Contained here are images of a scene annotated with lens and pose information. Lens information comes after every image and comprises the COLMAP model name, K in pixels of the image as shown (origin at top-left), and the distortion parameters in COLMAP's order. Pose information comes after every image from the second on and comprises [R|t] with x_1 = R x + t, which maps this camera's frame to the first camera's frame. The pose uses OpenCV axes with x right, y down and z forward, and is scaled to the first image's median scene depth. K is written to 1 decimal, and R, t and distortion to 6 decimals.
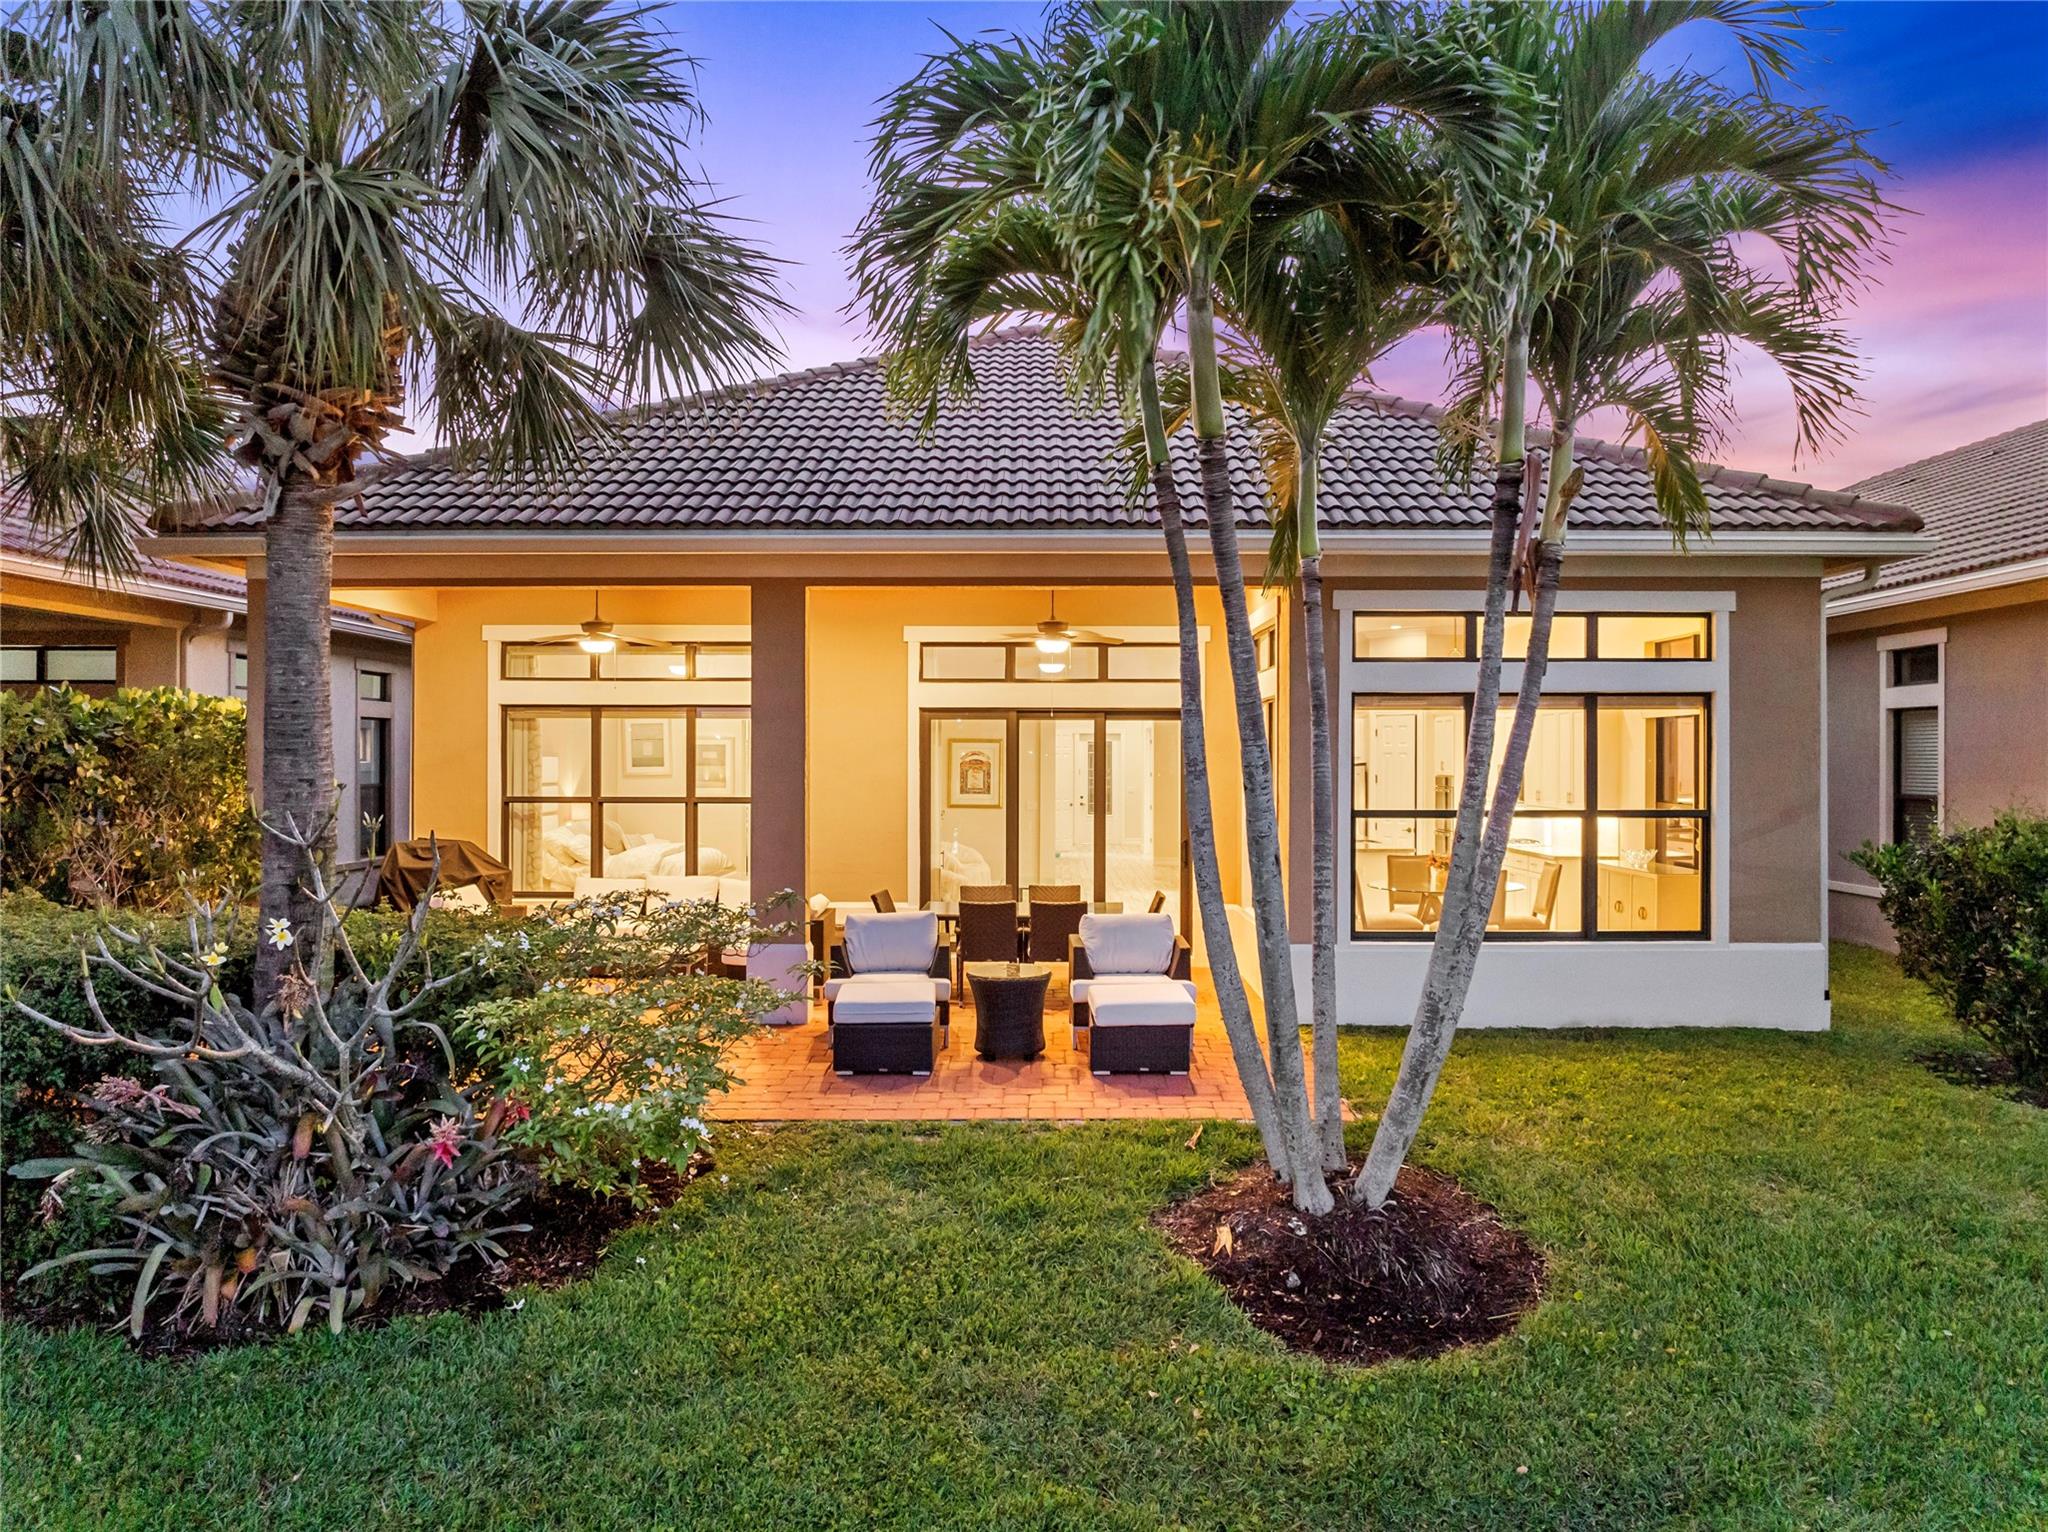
lens RADIAL K [[1472.9, 0, 1024.2], [0, 1472.9, 757.5], [0, 0, 1]] dist [-0.032469, -0.009200]
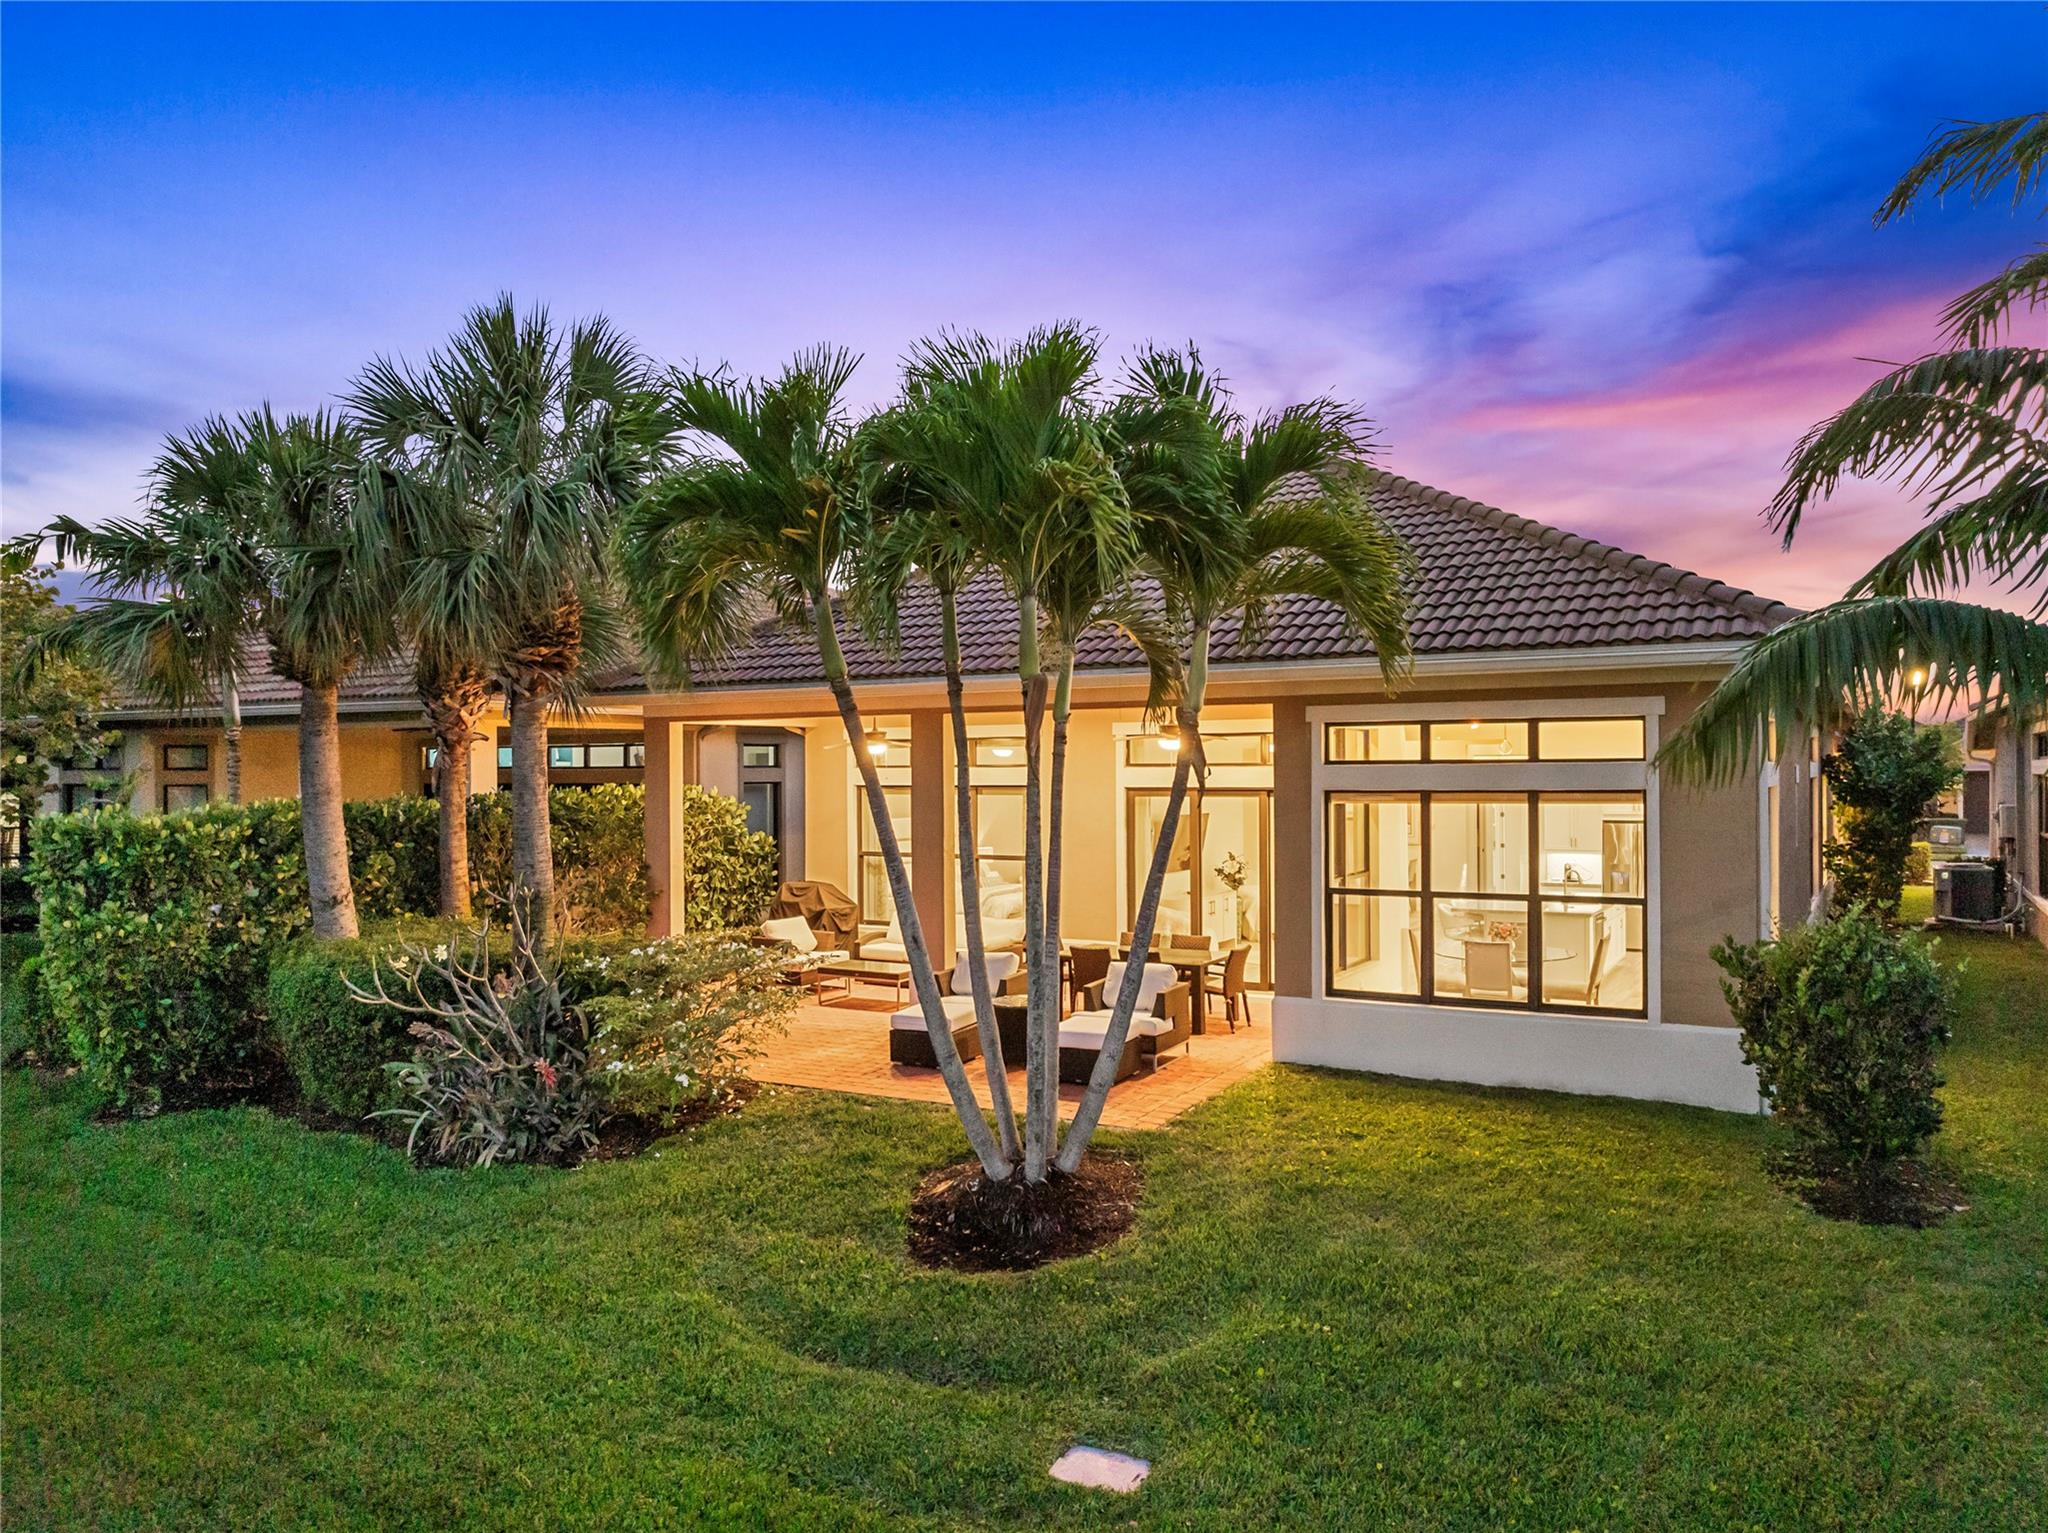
lens RADIAL K [[1472.9, 0, 1024.2], [0, 1472.9, 758.0], [0, 0, 1]] dist [-0.032469, -0.009200]
pose [[0.868455, -0.011425, -0.495636, 0.821859], [0.008662, 0.999931, -0.007872, -0.085373], [0.495692, 0.002543, 0.868495, -0.226855]]
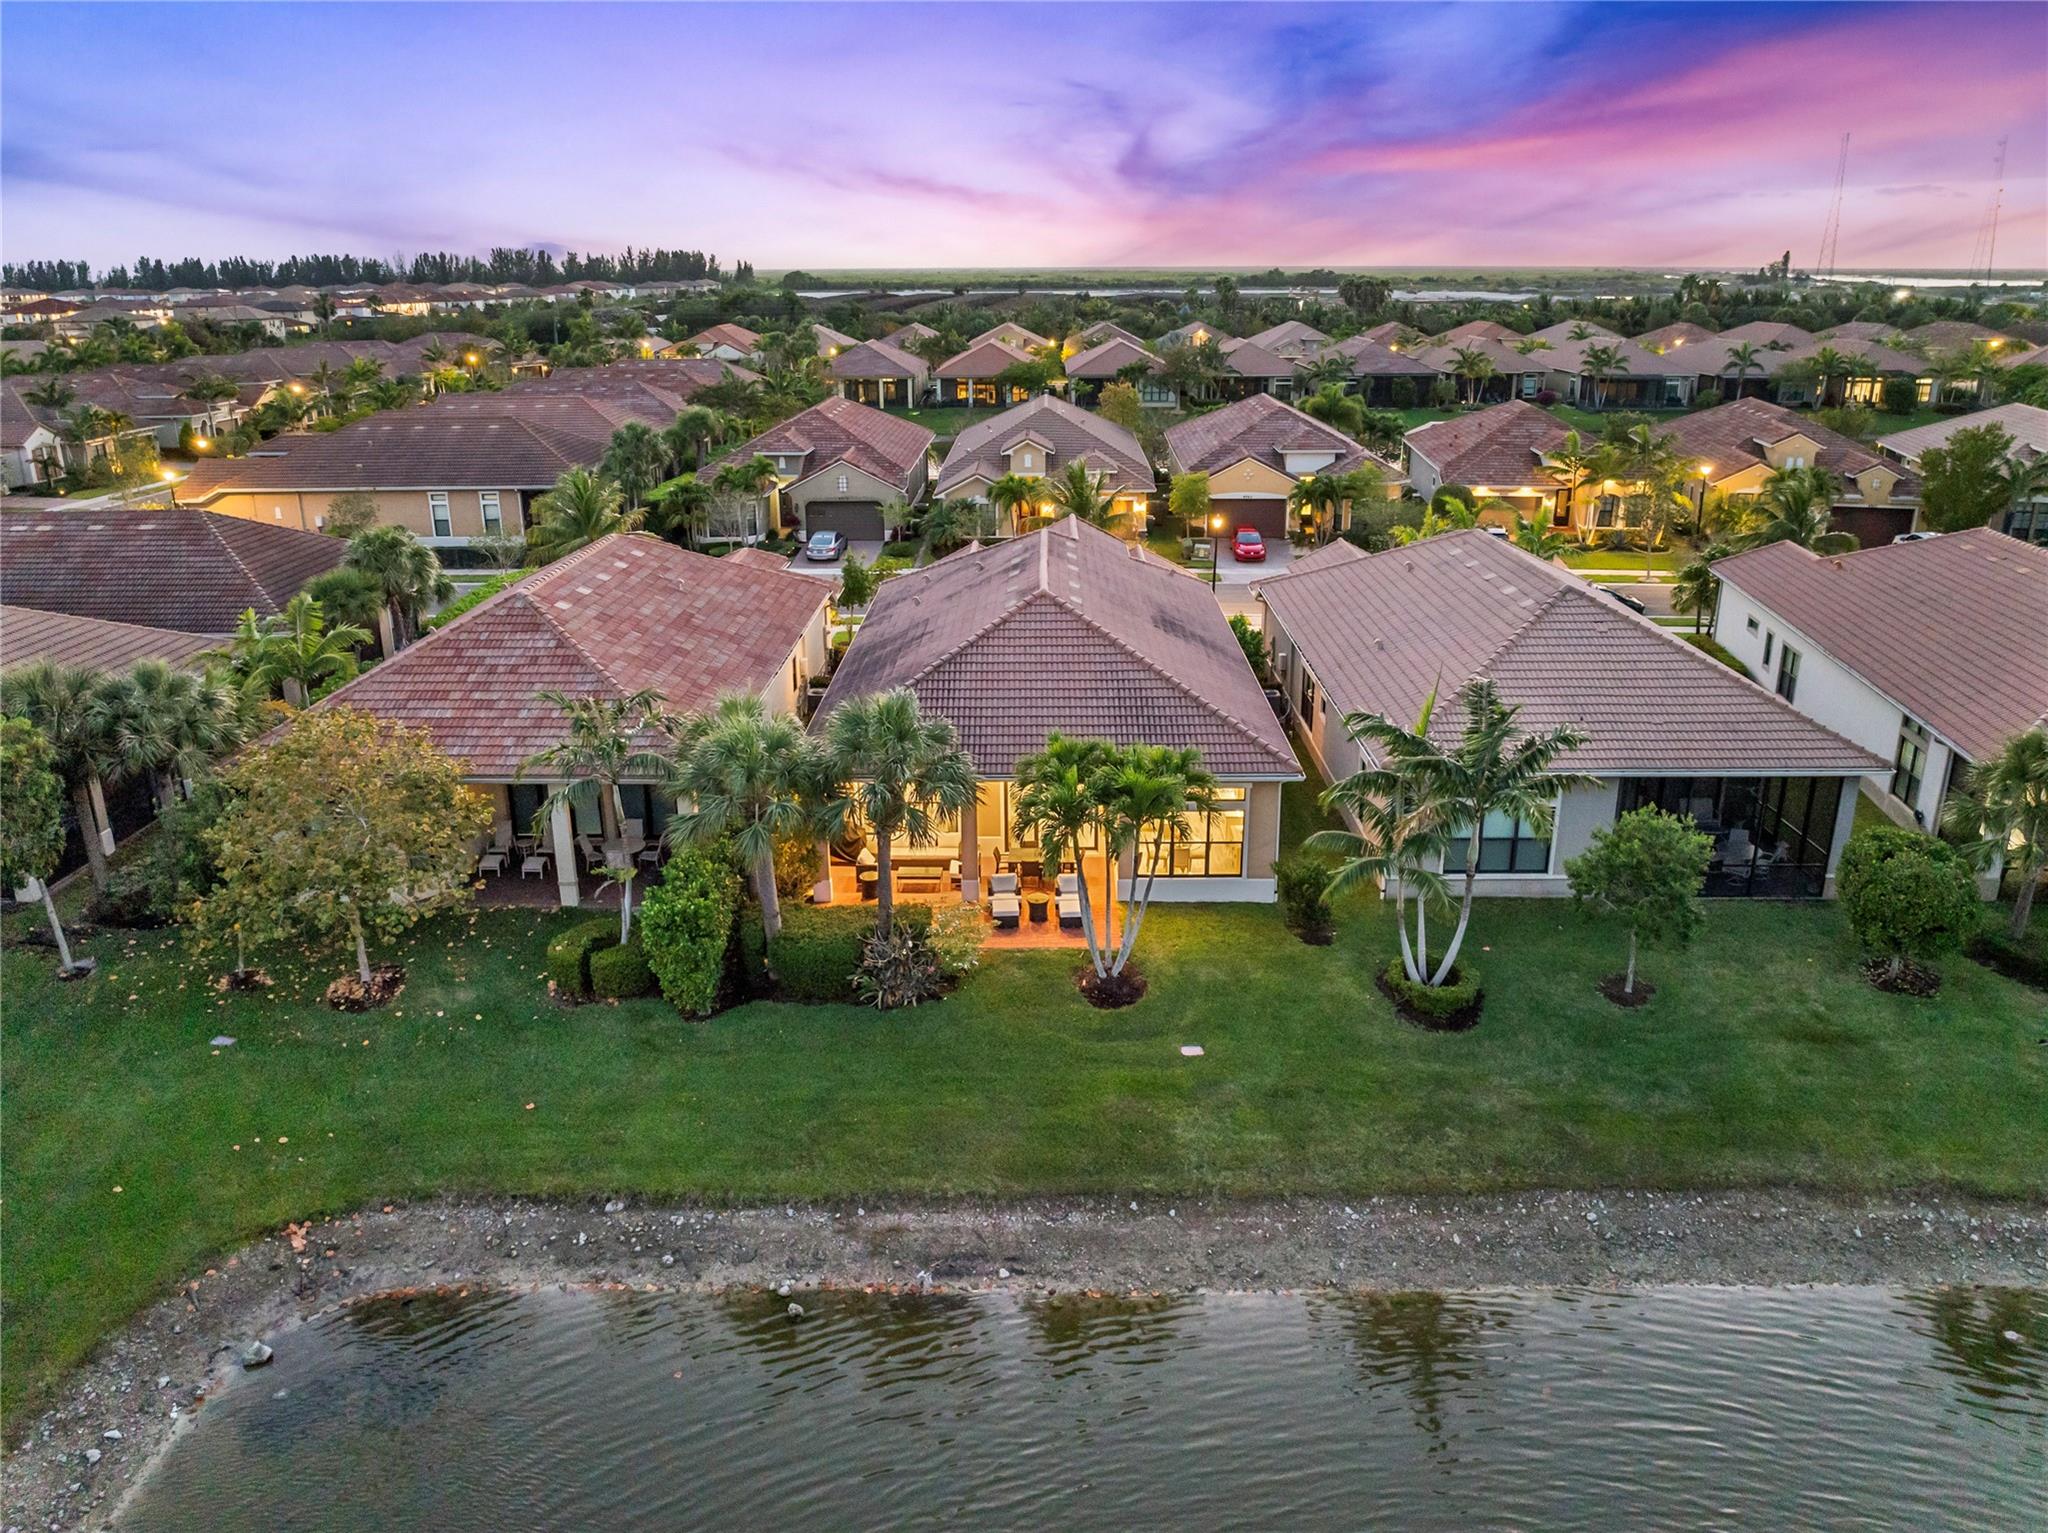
lens RADIAL K [[1471.9, 0, 1031.7], [0, 1471.9, 762.7], [0, 0, 1]] dist [0.046678, -0.136072]
pose [[0.999964, -0.008398, 0.001082, -0.033585], [0.007593, 0.945884, 0.324417, -1.700272], [-0.003748, -0.324397, 0.945914, -2.959067]]
